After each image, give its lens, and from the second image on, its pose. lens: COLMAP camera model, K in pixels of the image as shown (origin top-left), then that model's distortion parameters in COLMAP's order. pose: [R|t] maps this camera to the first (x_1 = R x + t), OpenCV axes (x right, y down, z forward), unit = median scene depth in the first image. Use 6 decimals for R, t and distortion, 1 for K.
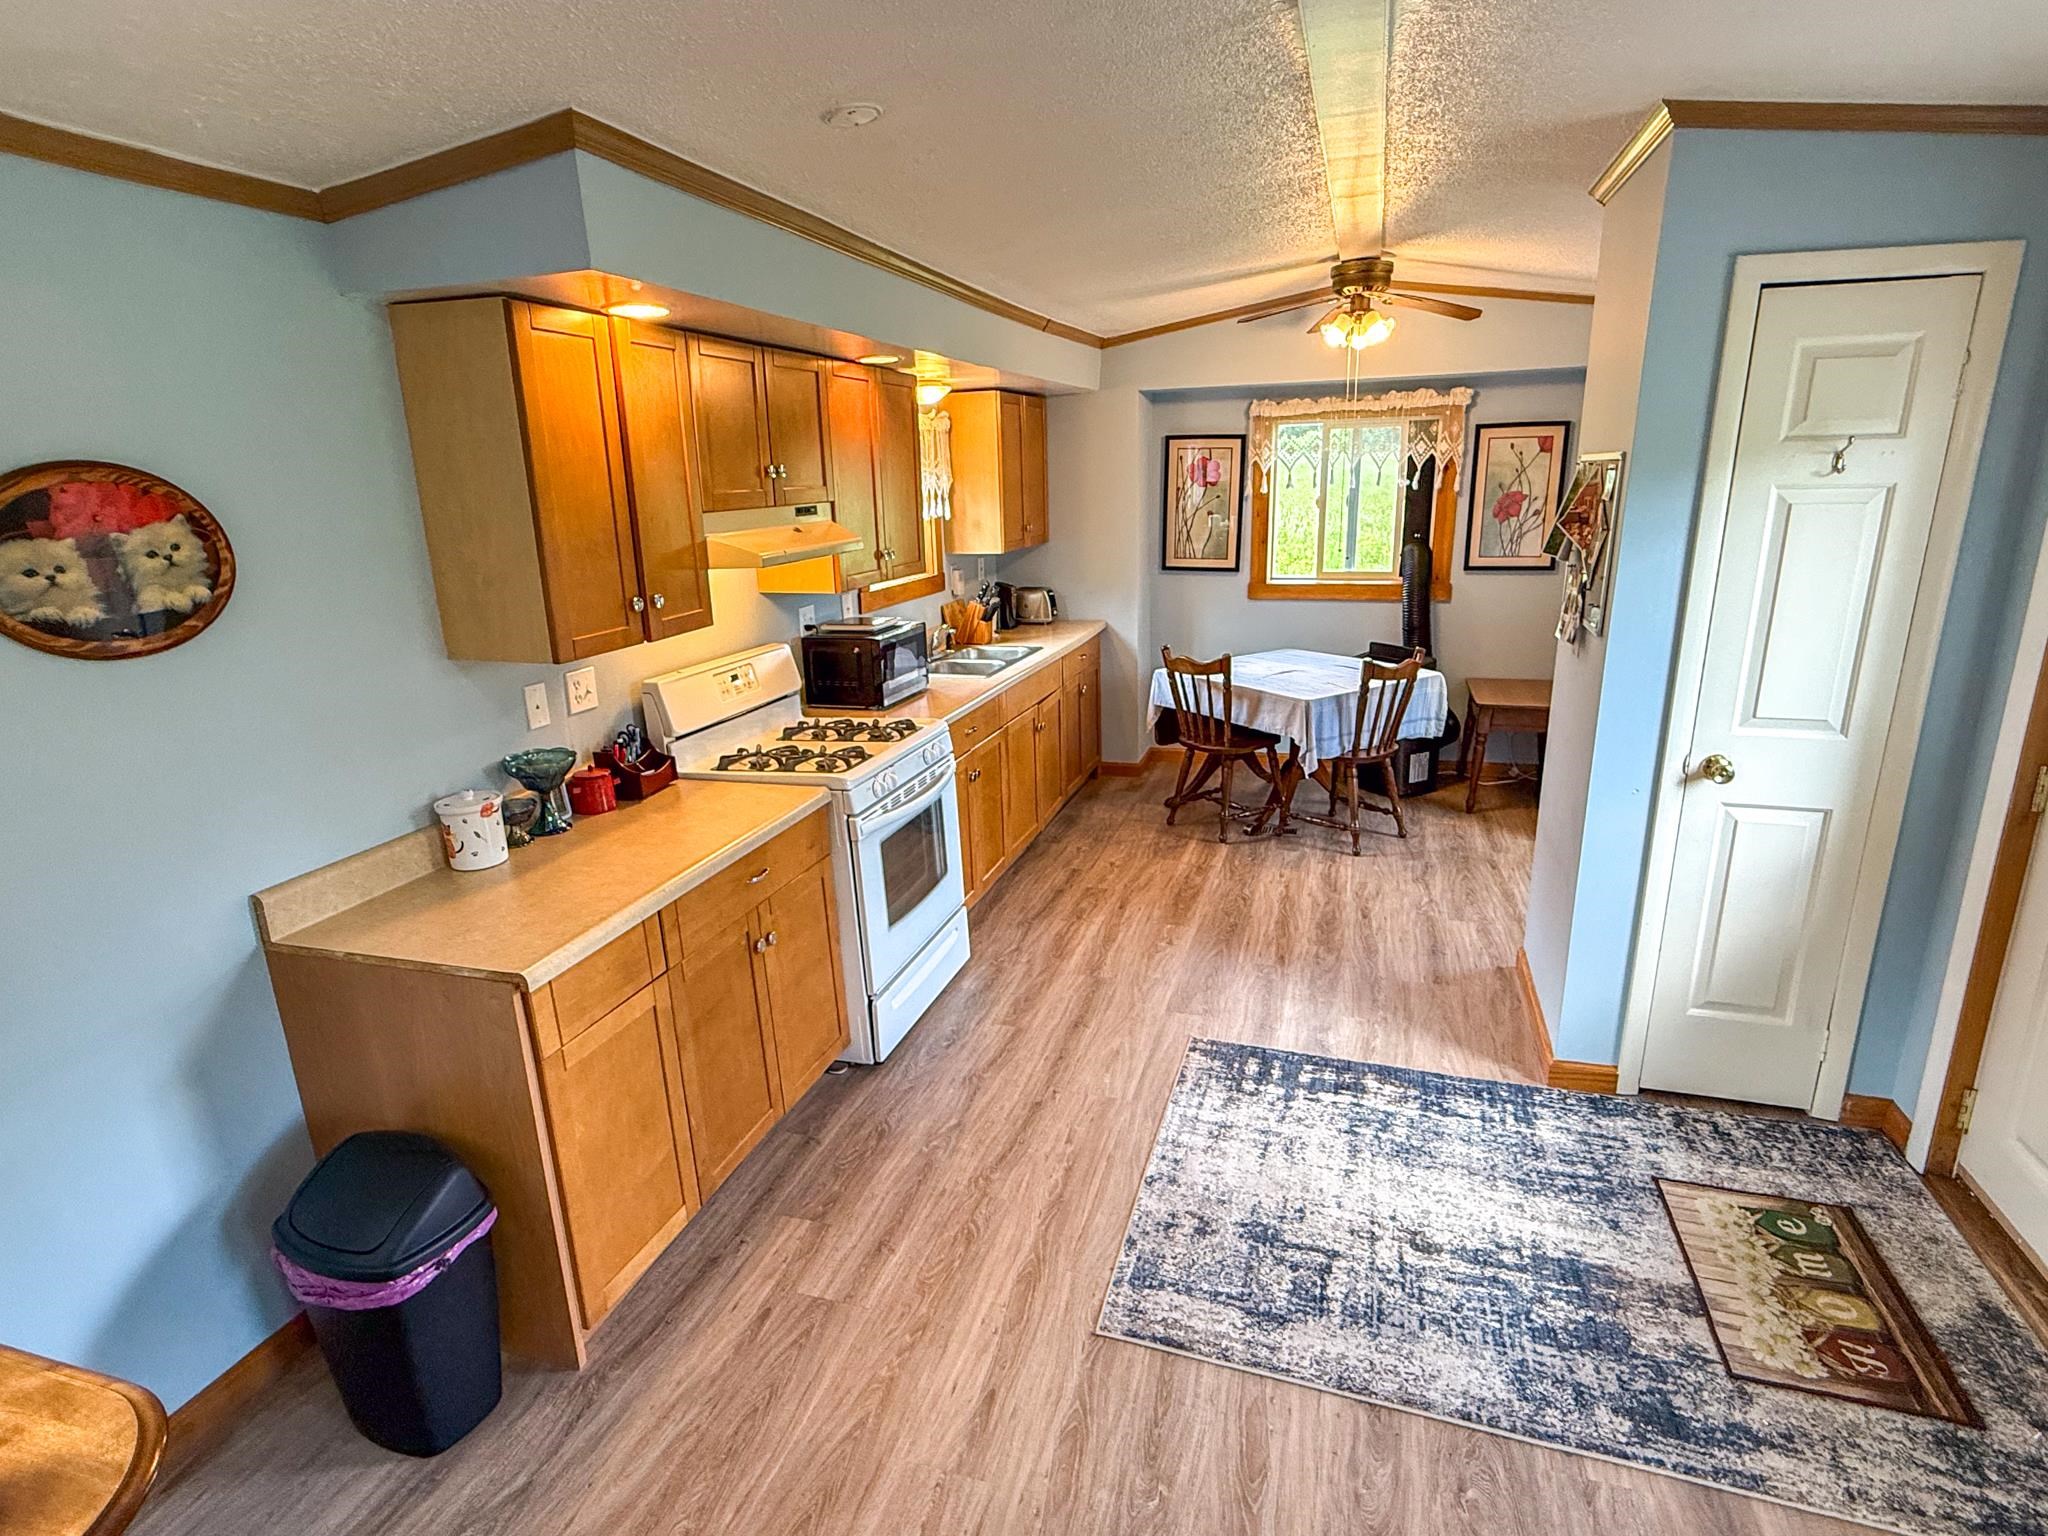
lens RADIAL K [[1059.2, 0, 1024.0], [0, 1059.2, 768.0], [0, 0, 1]] dist [0.001087, -0.001275]
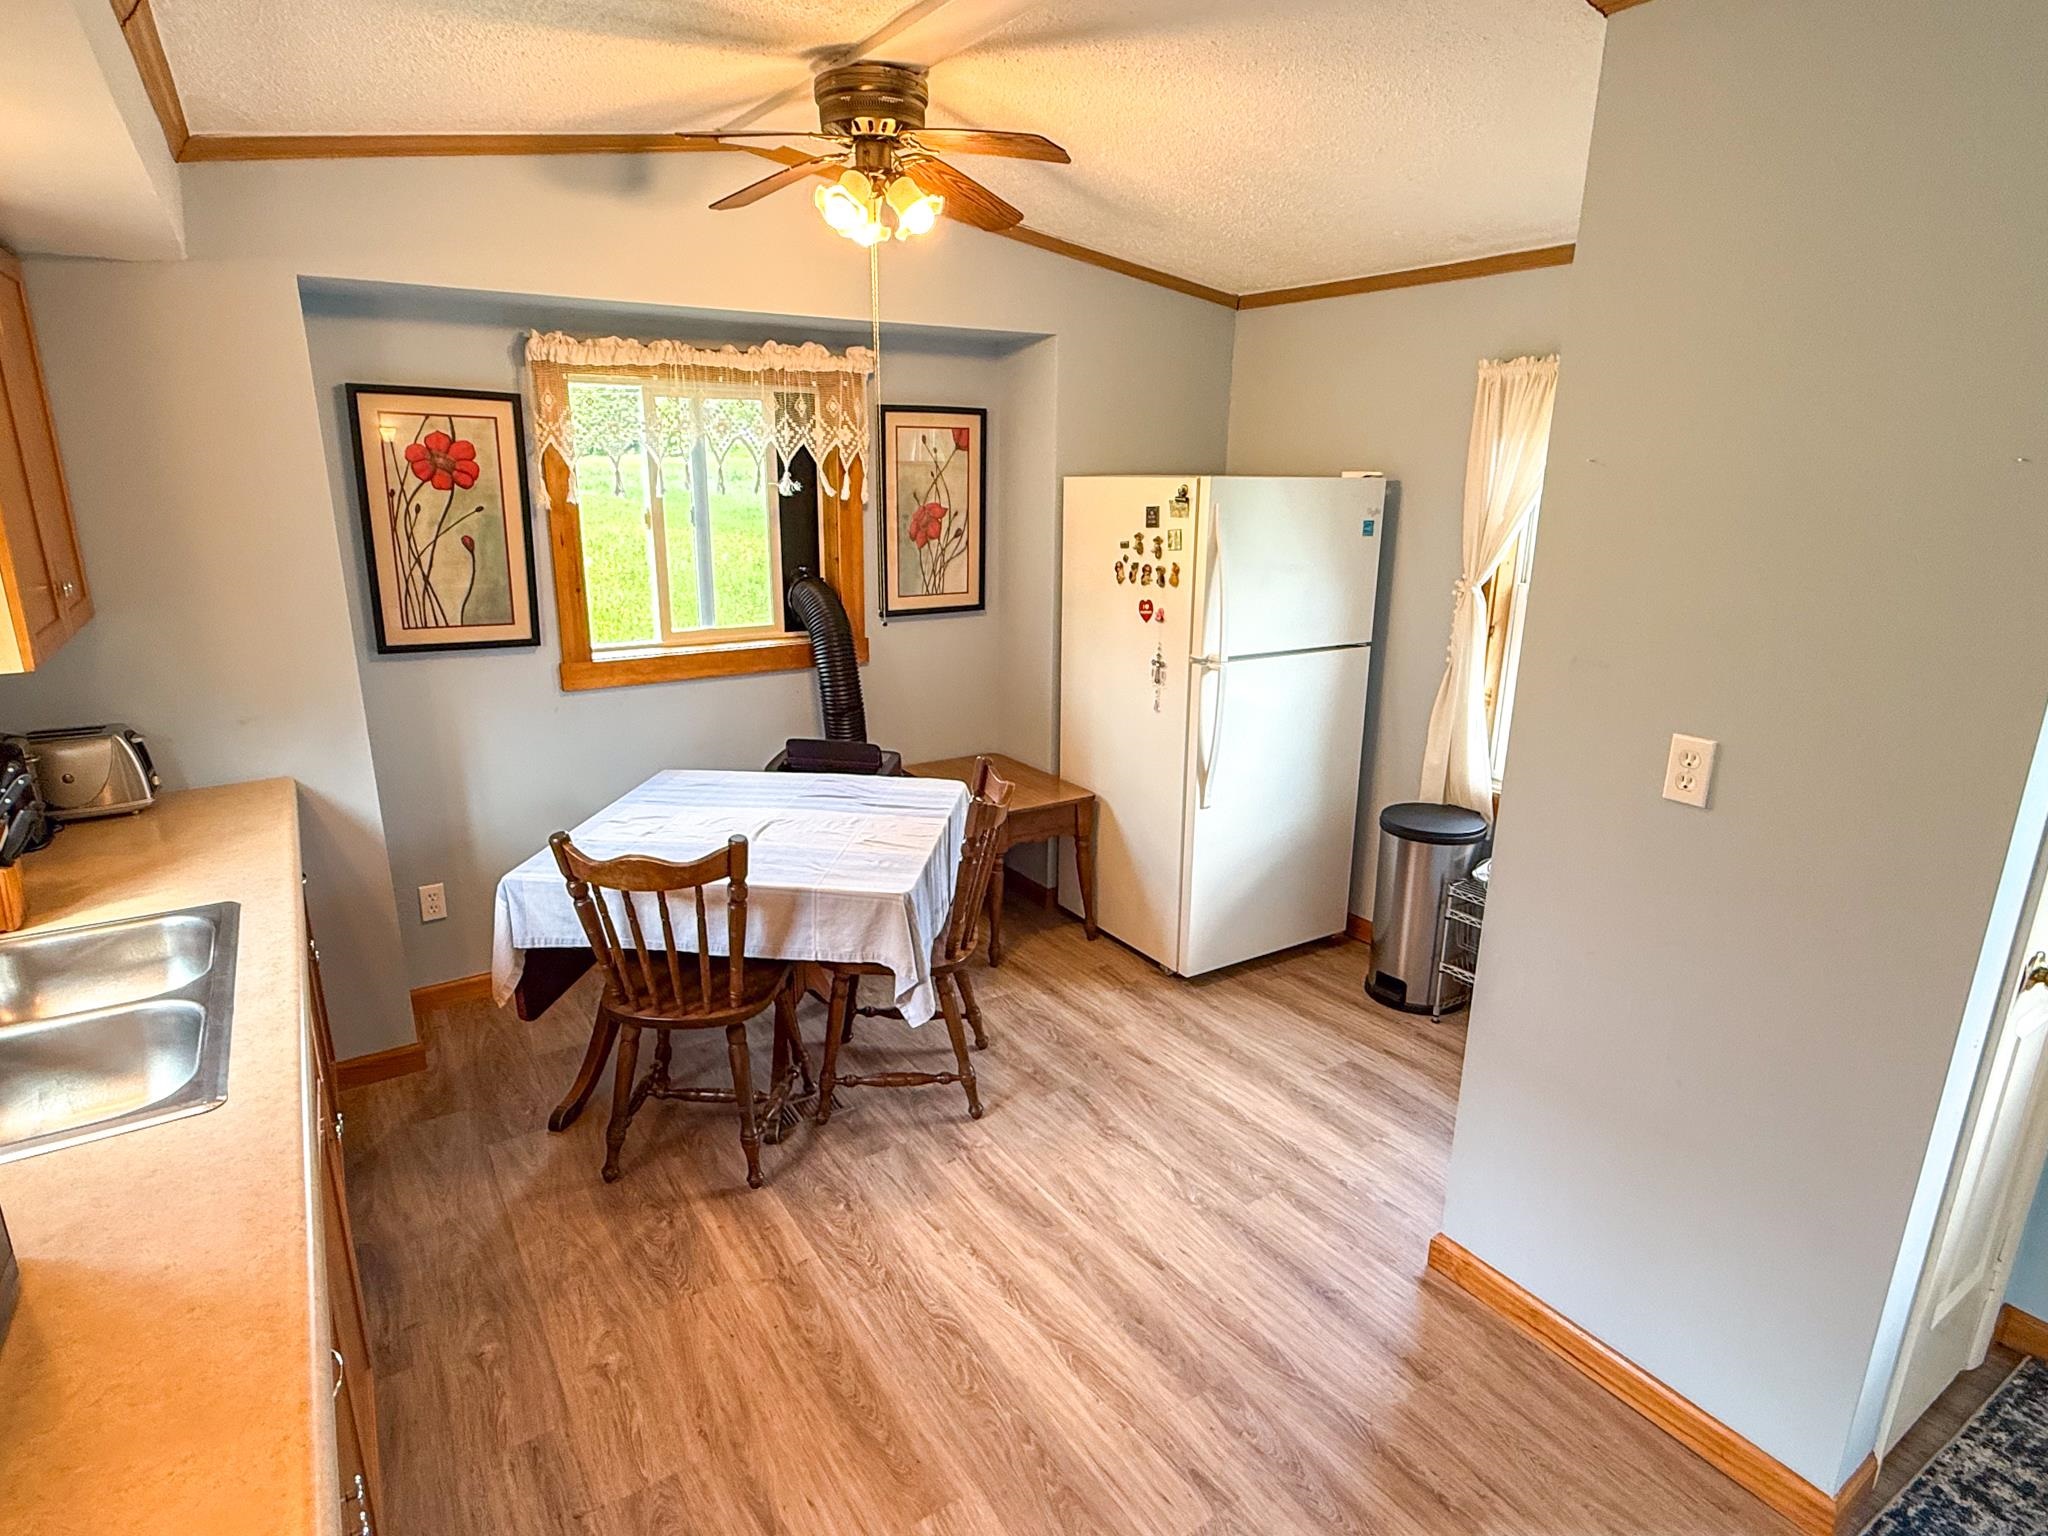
lens RADIAL K [[1115.0, 0, 1024.0], [0, 1115.0, 768.0], [0, 0, 1]] dist [0.005204, 0.000147]
pose [[0.636182, -0.172846, 0.751928, -0.179264], [0.182595, 0.980626, 0.070929, -0.253789], [-0.749621, 0.092175, 0.655418, 0.943079]]
